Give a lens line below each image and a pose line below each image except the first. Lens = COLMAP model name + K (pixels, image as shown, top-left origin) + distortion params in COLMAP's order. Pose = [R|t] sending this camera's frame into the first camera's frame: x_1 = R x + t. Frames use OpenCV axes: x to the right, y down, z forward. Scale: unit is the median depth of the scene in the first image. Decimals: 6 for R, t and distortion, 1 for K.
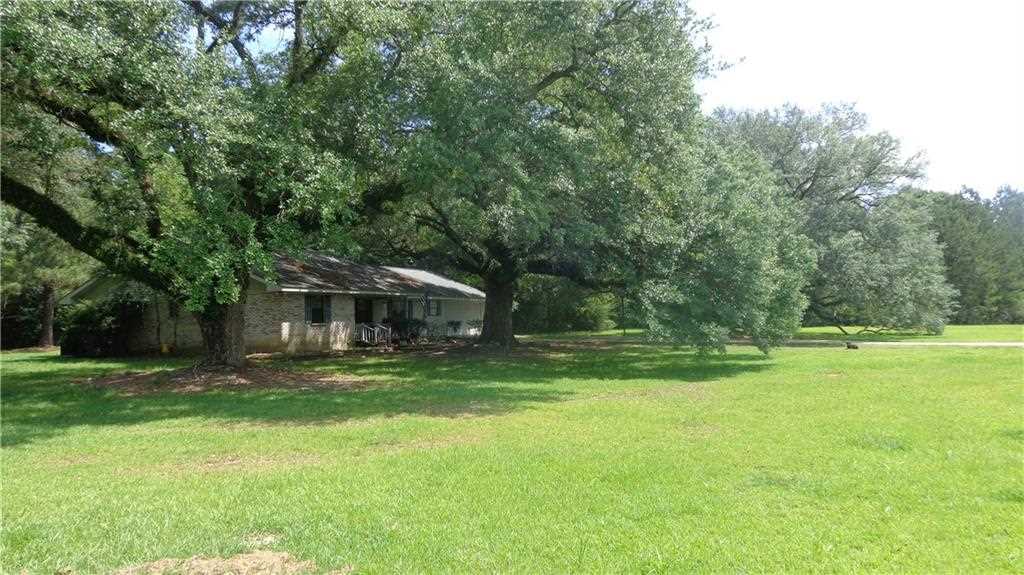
lens RADIAL K [[741.5, 0, 514.3], [0, 741.5, 291.0], [0, 0, 1]] dist [0.011571, 0.002262]
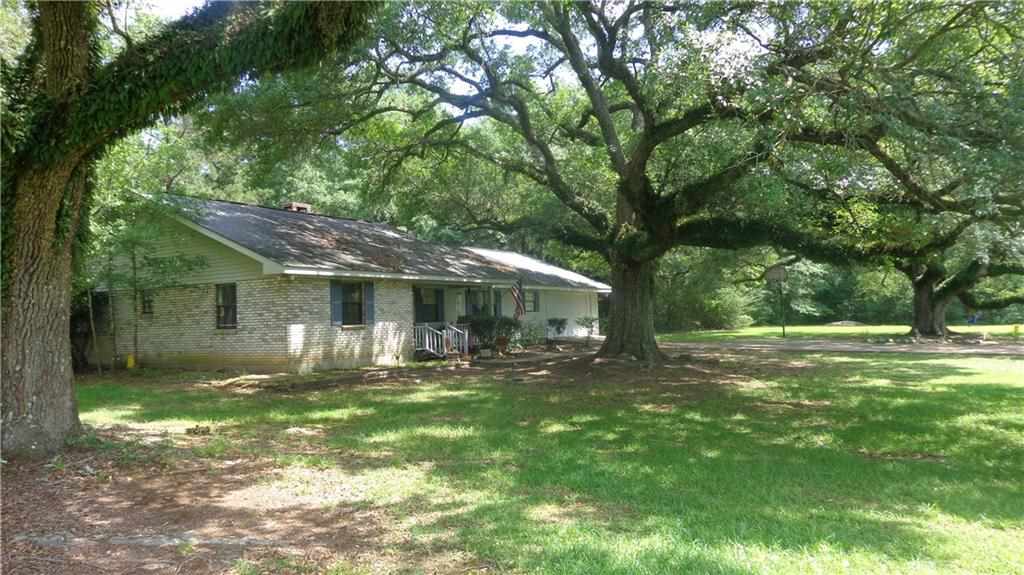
lens RADIAL K [[741.5, 0, 512.4], [0, 741.5, 287.3], [0, 0, 1]] dist [0.011571, 0.002262]
pose [[0.991806, -0.004112, -0.127688, -0.040802], [0.004676, 0.999981, 0.004113, 0.007981], [0.127669, -0.004676, 0.991806, 0.345173]]
